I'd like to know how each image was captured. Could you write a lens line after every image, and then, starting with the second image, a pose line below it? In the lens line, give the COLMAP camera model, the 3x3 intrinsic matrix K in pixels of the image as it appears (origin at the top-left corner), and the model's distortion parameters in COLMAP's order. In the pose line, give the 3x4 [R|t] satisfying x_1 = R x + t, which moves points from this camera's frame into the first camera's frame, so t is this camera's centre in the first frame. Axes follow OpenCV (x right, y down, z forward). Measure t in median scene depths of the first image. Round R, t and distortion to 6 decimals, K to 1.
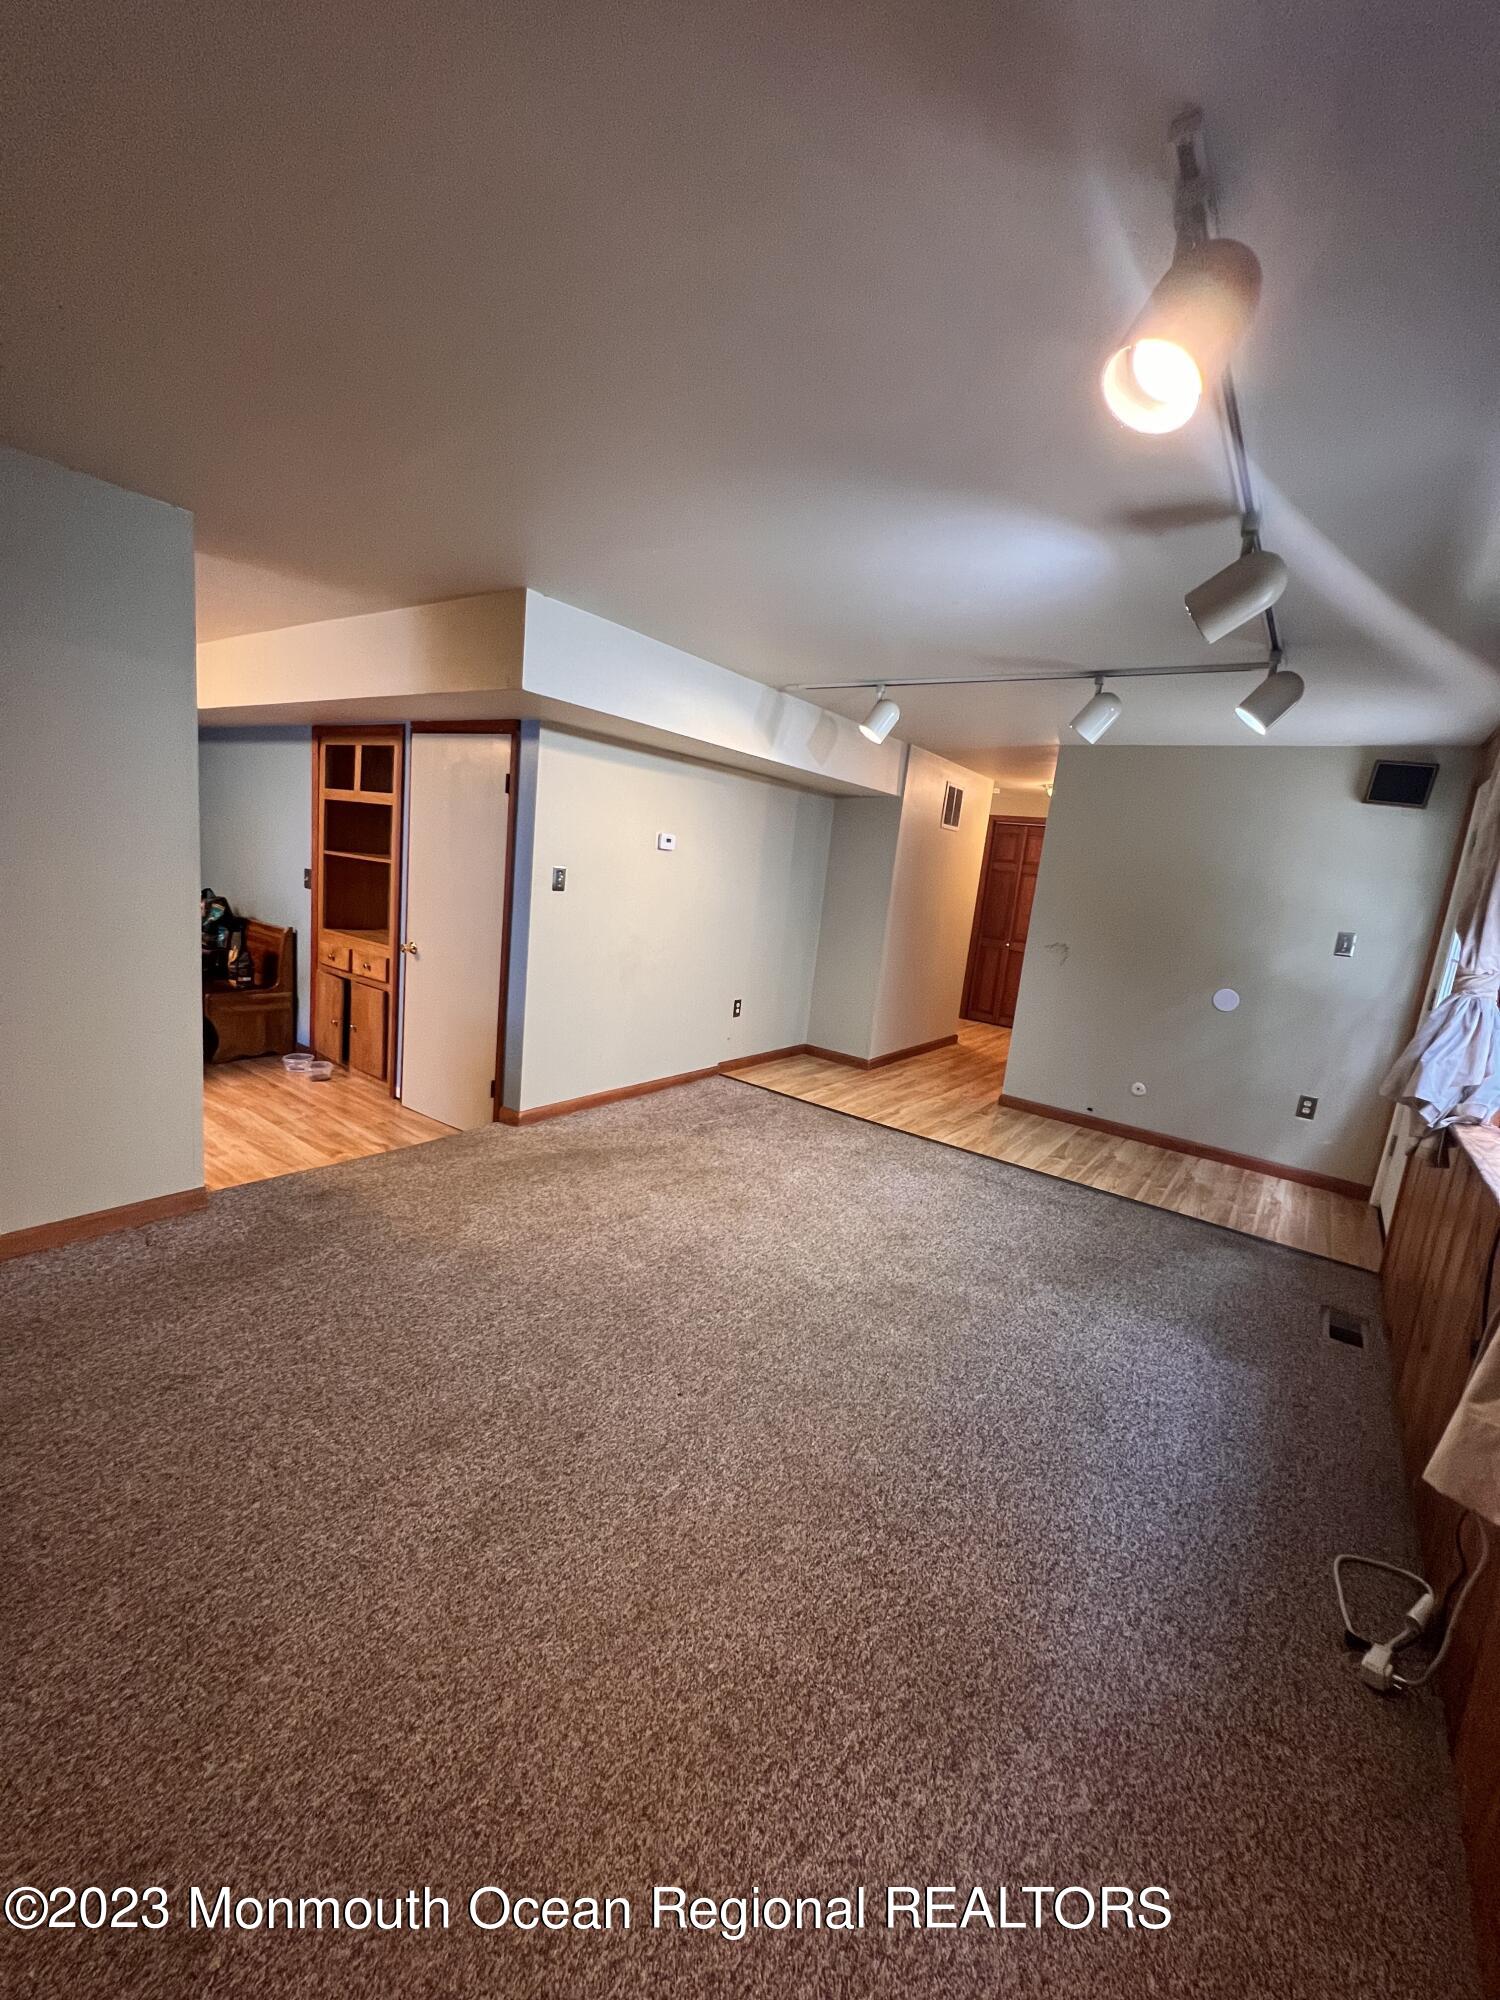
lens RADIAL K [[801.5, 0, 744.8], [0, 801.5, 1002.7], [0, 0, 1]] dist [-0.001135, -0.000079]
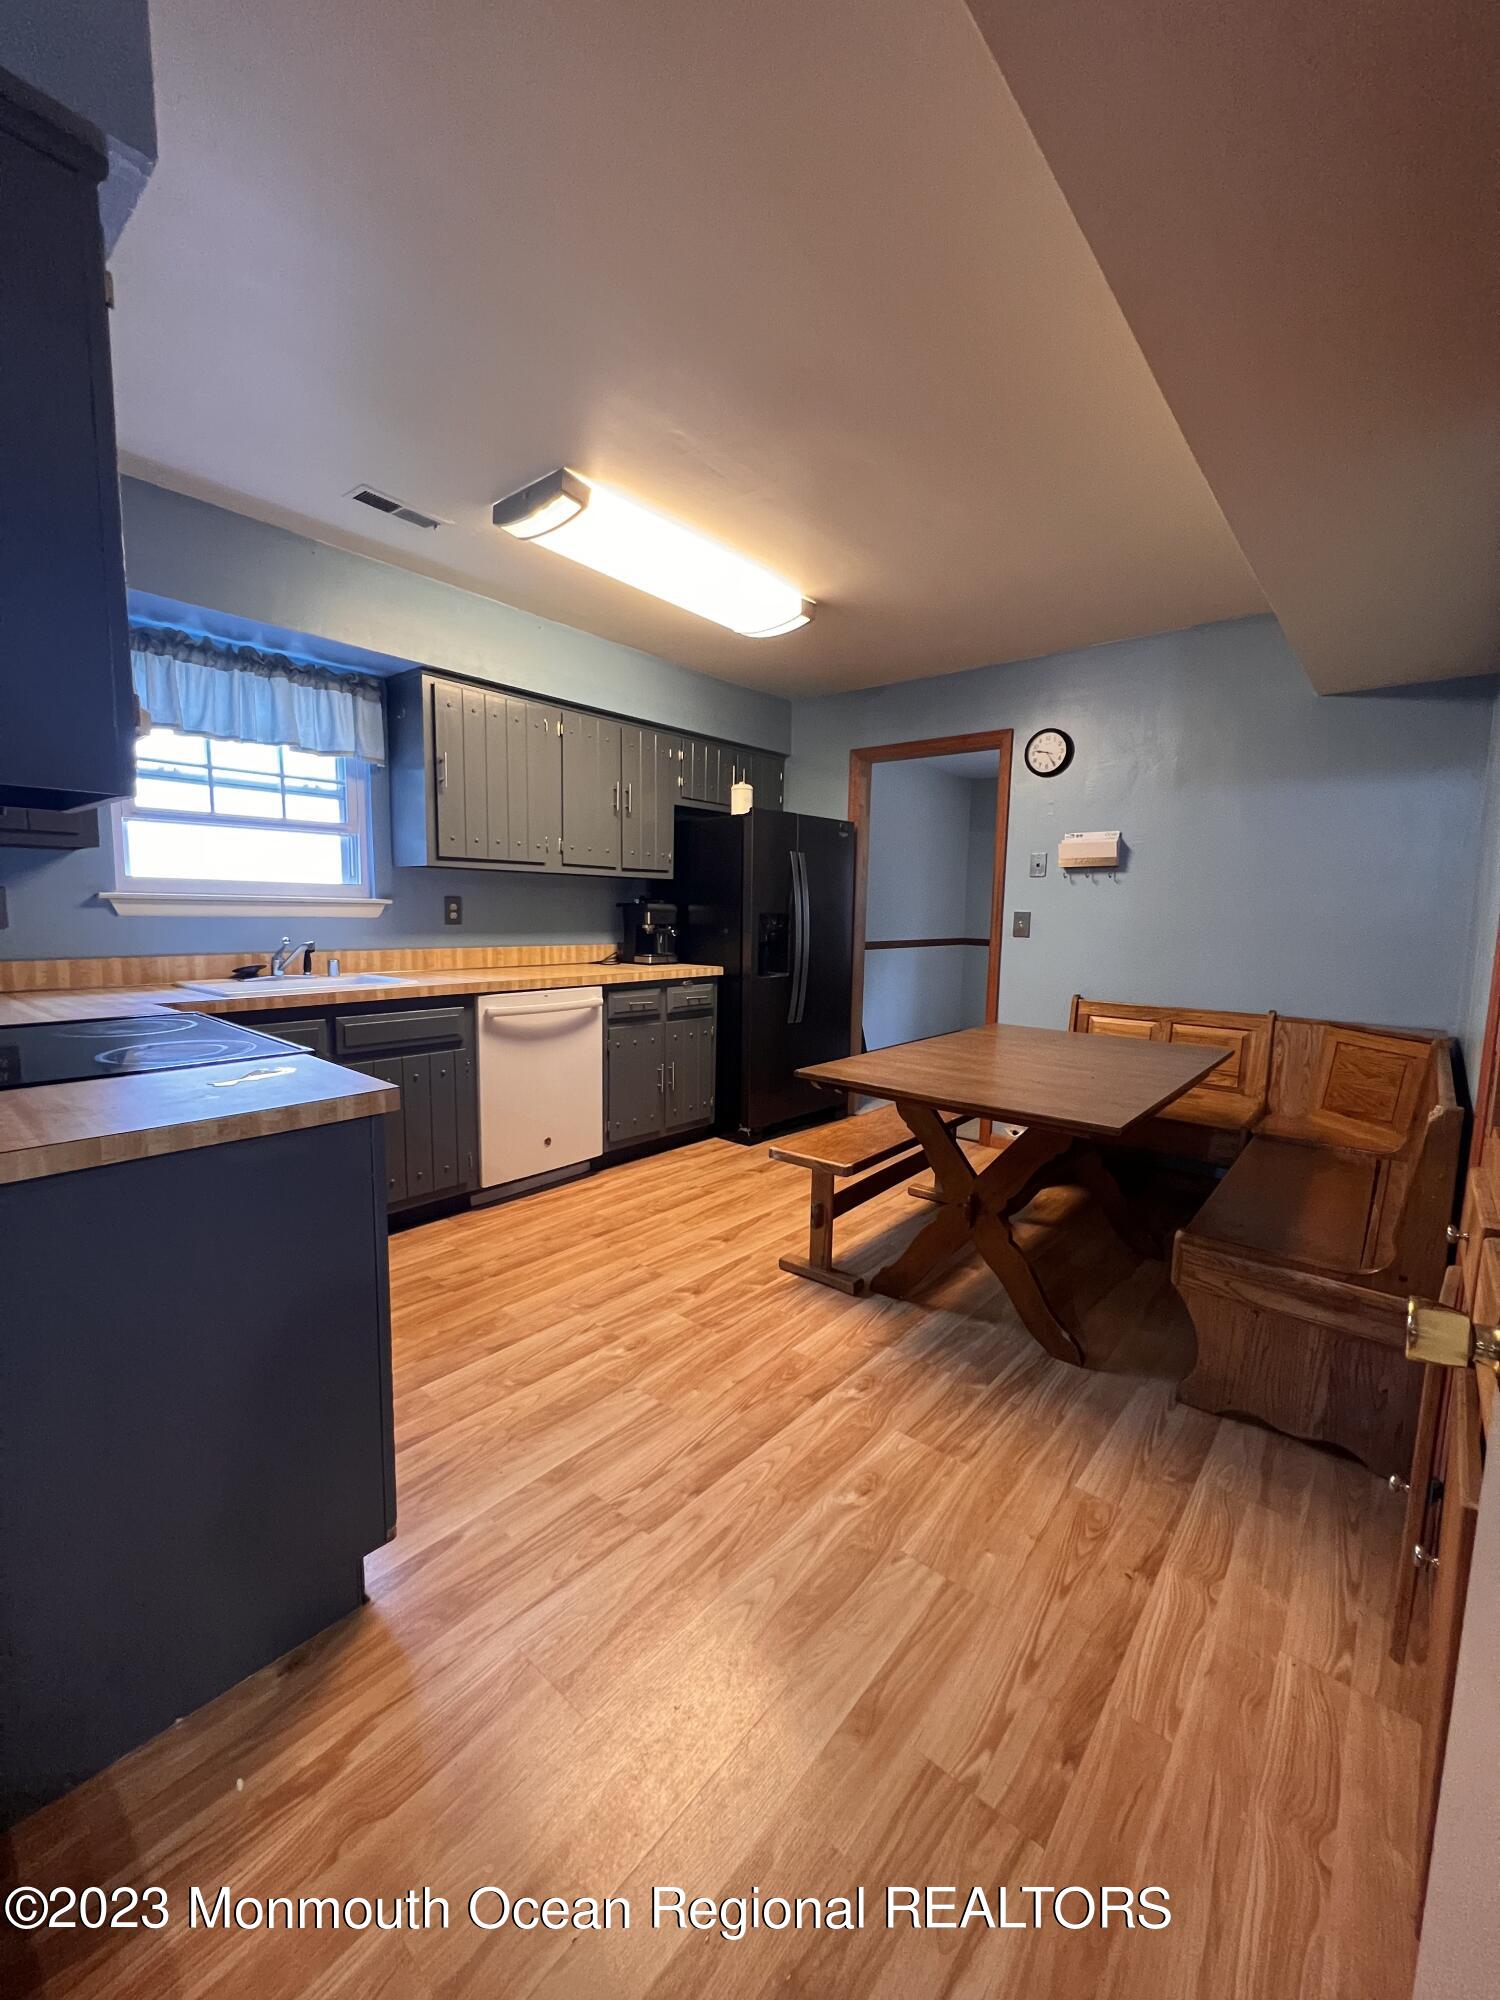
lens RADIAL K [[801.5, 0, 745.8], [0, 801.5, 999.1], [0, 0, 1]] dist [-0.001135, -0.000079]
pose [[-0.069457, 0.016706, -0.997445, -0.389254], [-0.201795, 0.978954, 0.030449, -0.156084], [0.976962, 0.203394, -0.064624, 1.254661]]
